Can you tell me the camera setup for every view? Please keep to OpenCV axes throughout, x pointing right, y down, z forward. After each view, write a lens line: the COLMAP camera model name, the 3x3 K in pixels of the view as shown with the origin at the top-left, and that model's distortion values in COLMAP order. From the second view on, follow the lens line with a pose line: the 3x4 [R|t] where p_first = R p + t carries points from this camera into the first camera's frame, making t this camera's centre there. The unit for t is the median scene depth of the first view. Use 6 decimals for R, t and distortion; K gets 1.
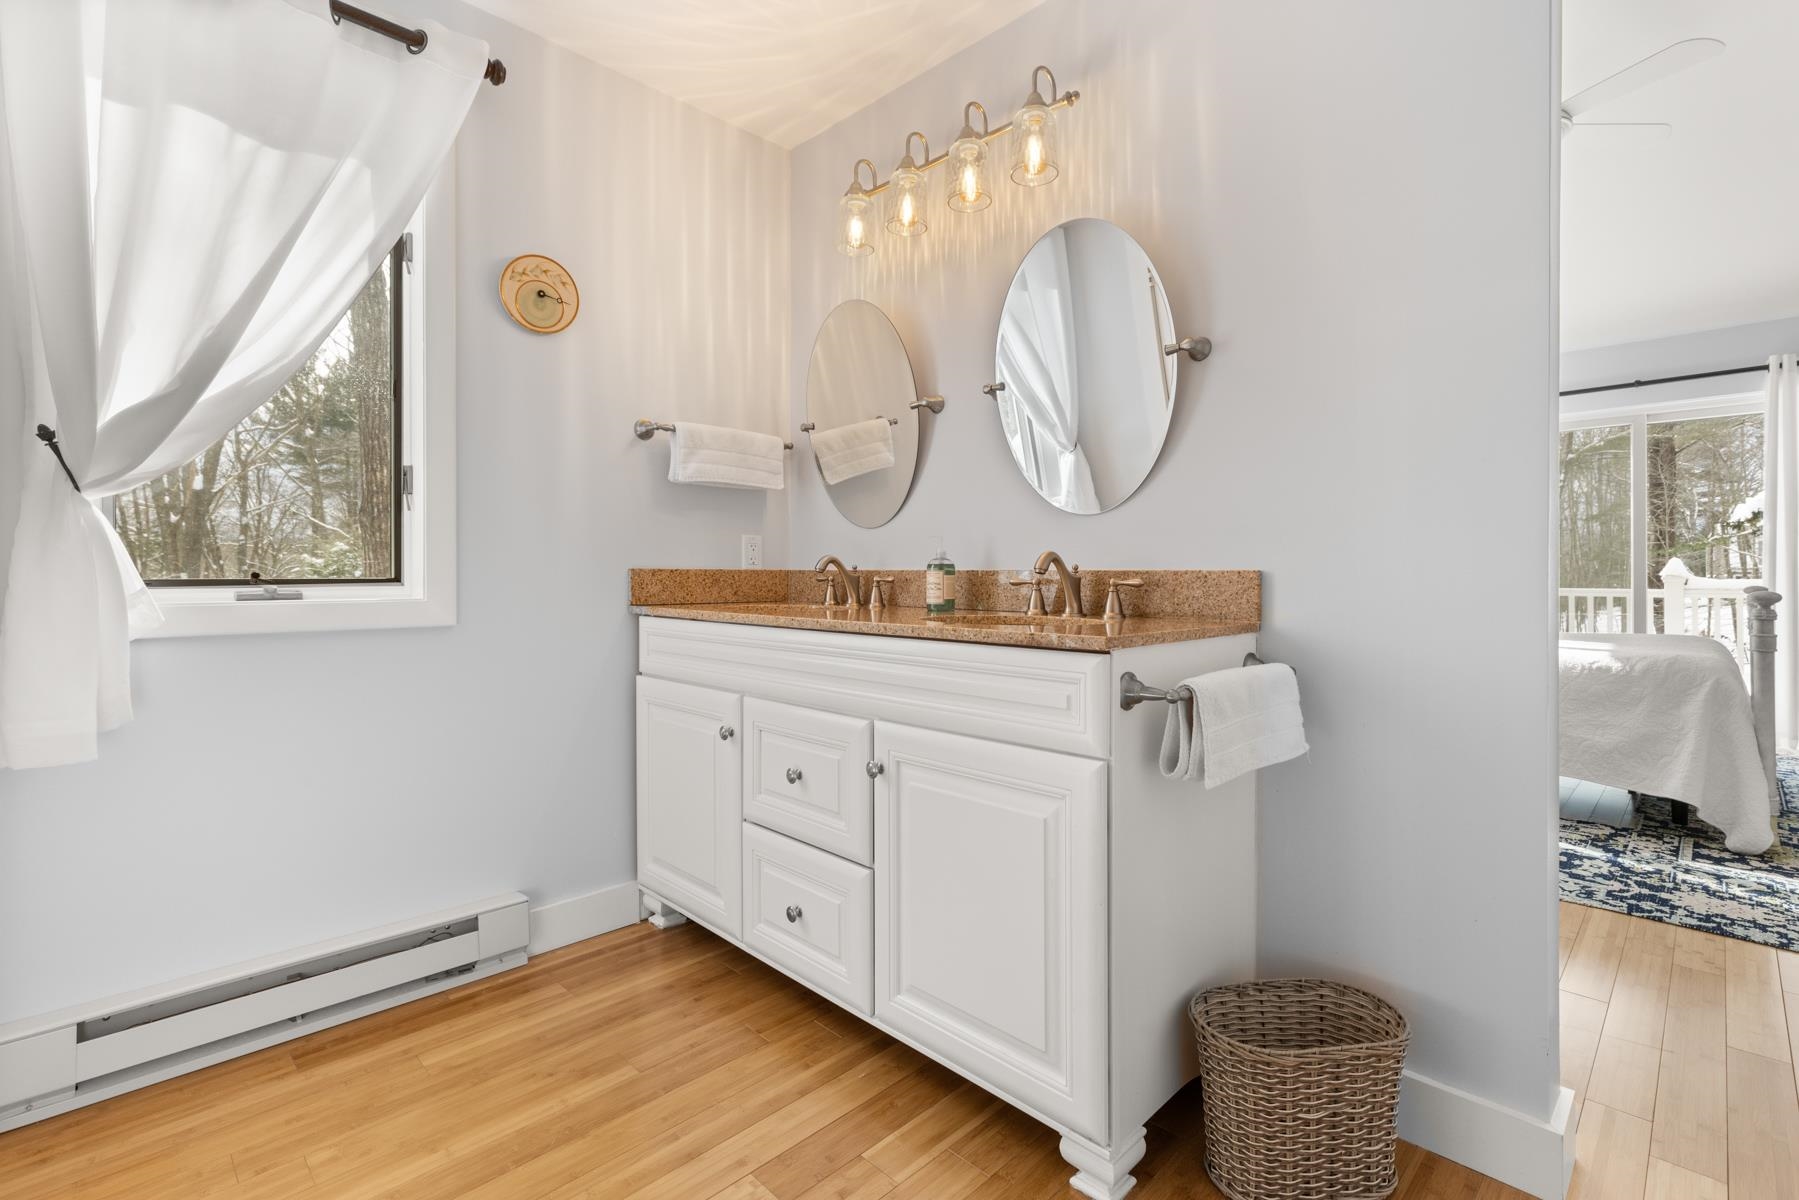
lens RADIAL K [[808.8, 0, 908.9], [0, 808.8, 591.1], [0, 0, 1]] dist [0.000070, -0.001436]
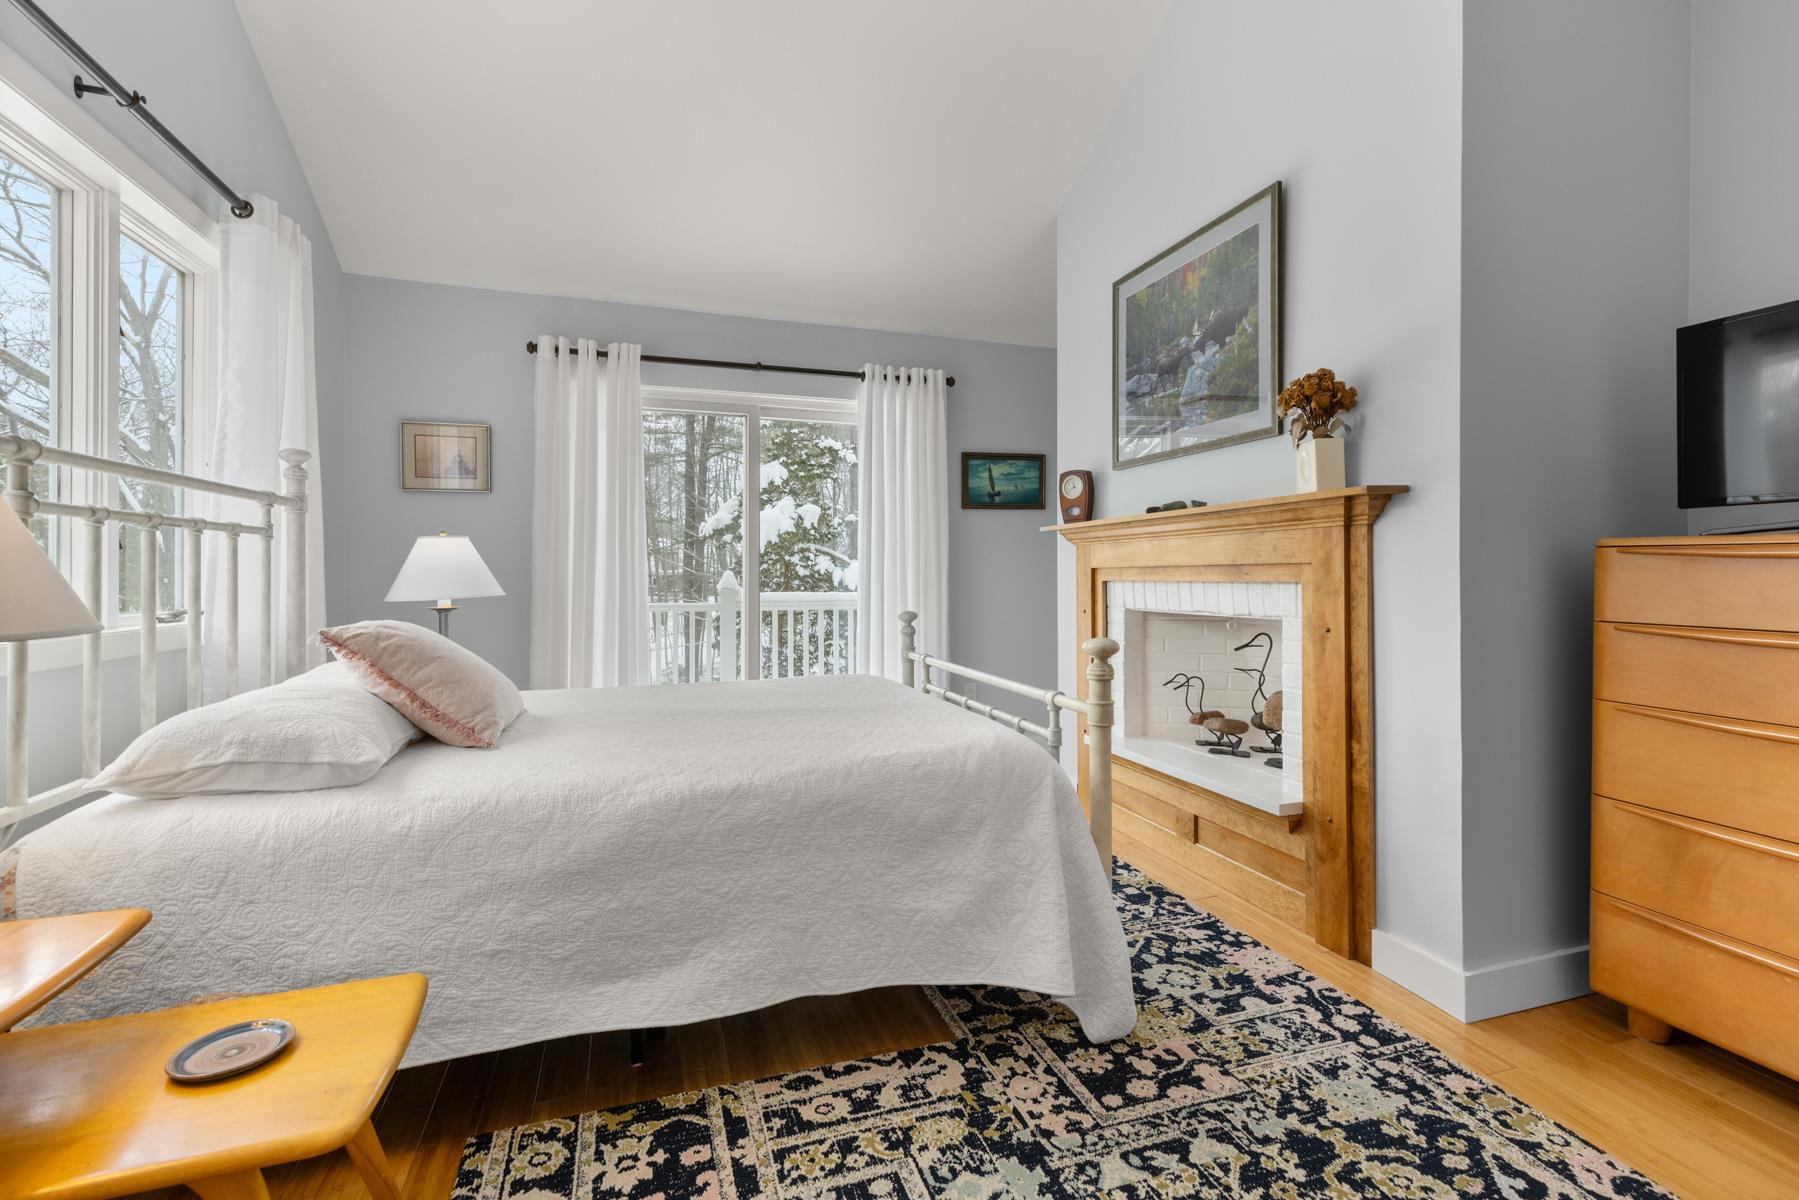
lens RADIAL K [[808.8, 0, 906.5], [0, 808.8, 592.8], [0, 0, 1]] dist [0.000070, -0.001436]
pose [[0.442007, -0.005694, 0.896994, 0.409069], [0.007901, 0.999966, 0.002454, -0.044950], [-0.896977, 0.006002, 0.442037, 0.927330]]
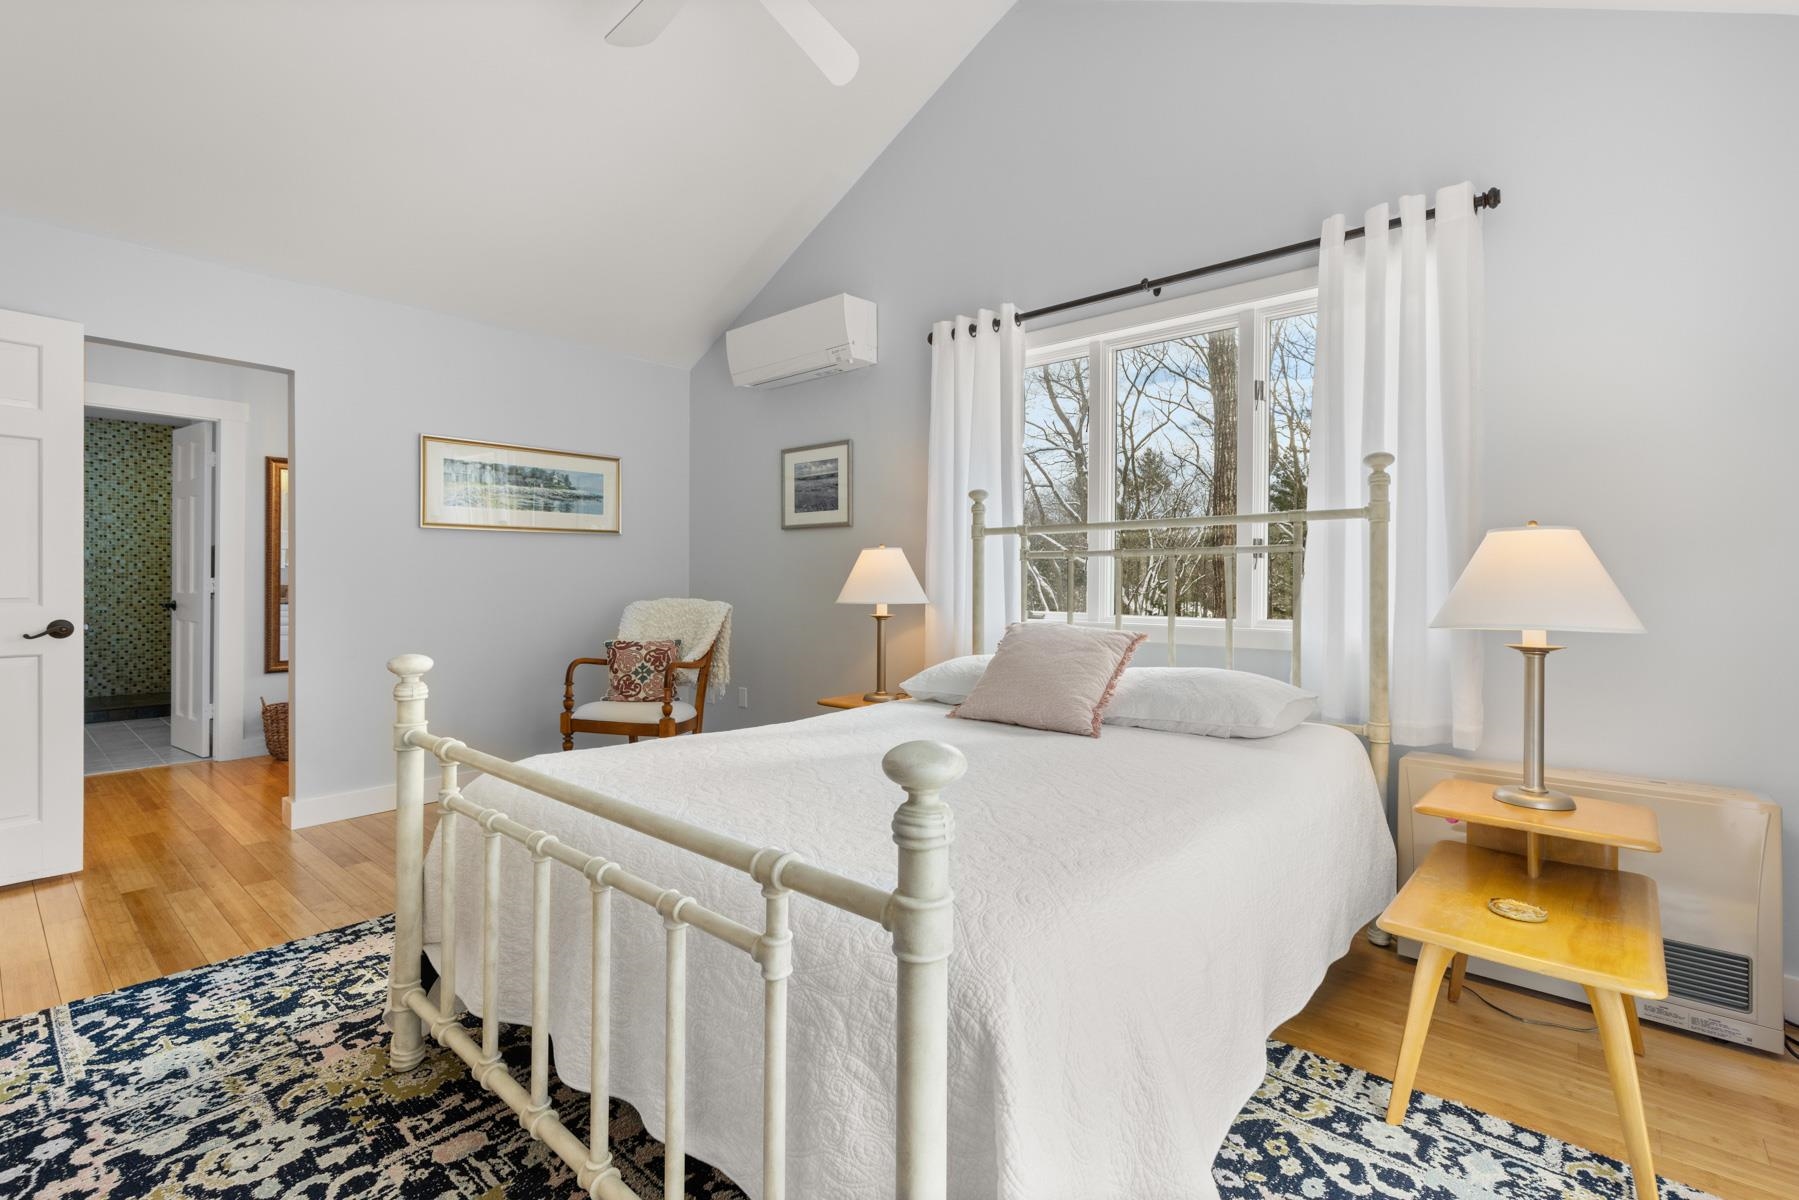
lens RADIAL K [[808.8, 0, 908.4], [0, 808.8, 586.8], [0, 0, 1]] dist [0.000070, -0.001436]
pose [[0.076519, 0.013568, -0.996976, 1.887387], [-0.023518, 0.999654, 0.011799, -0.074493], [0.996791, 0.022544, 0.076812, 1.466655]]
